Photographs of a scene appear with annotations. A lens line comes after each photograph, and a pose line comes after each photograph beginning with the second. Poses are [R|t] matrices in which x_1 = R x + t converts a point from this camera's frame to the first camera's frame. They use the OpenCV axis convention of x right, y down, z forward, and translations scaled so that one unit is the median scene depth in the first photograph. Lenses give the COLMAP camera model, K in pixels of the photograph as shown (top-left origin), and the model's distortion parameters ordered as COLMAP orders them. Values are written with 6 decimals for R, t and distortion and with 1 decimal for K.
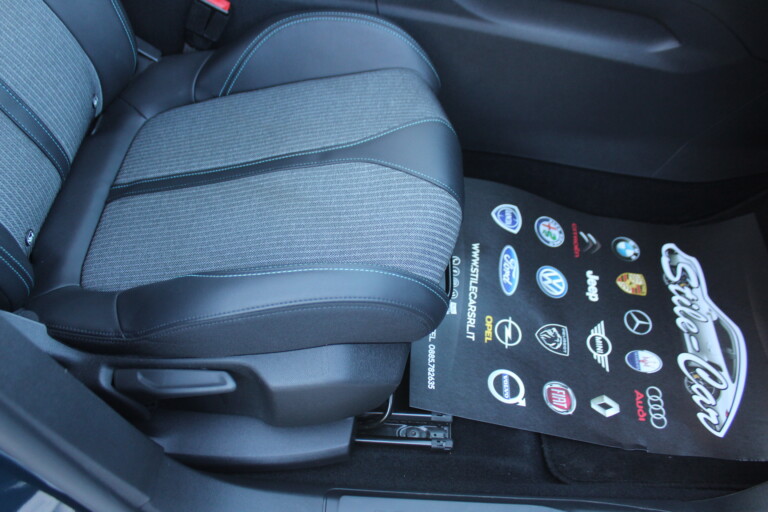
lens RADIAL K [[652.0, 0, 384.5], [0, 652.0, 237.6], [0, 0, 1]] dist [-0.201472, 0.201067]
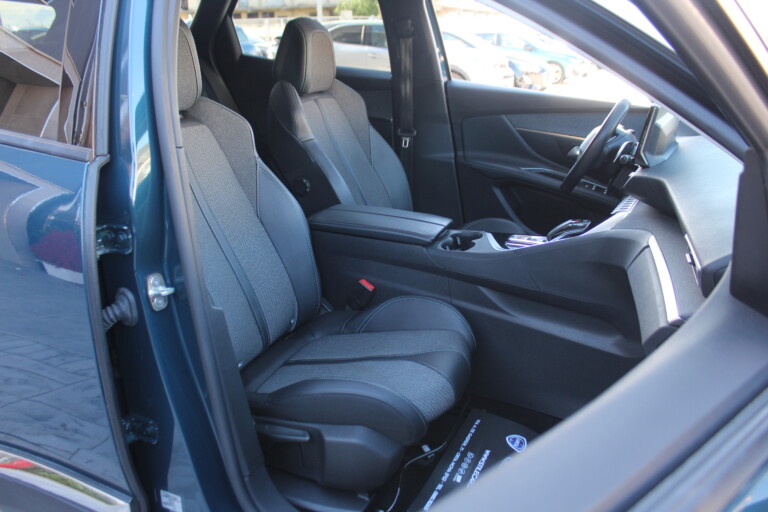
lens RADIAL K [[652.0, 0, 384.5], [0, 652.0, 237.6], [0, 0, 1]] dist [-0.201472, 0.201067]
pose [[0.935342, 0.088217, -0.342567, 0.433721], [-0.259651, 0.828894, -0.495496, 0.456304], [0.240241, 0.552406, 0.798205, -0.614213]]
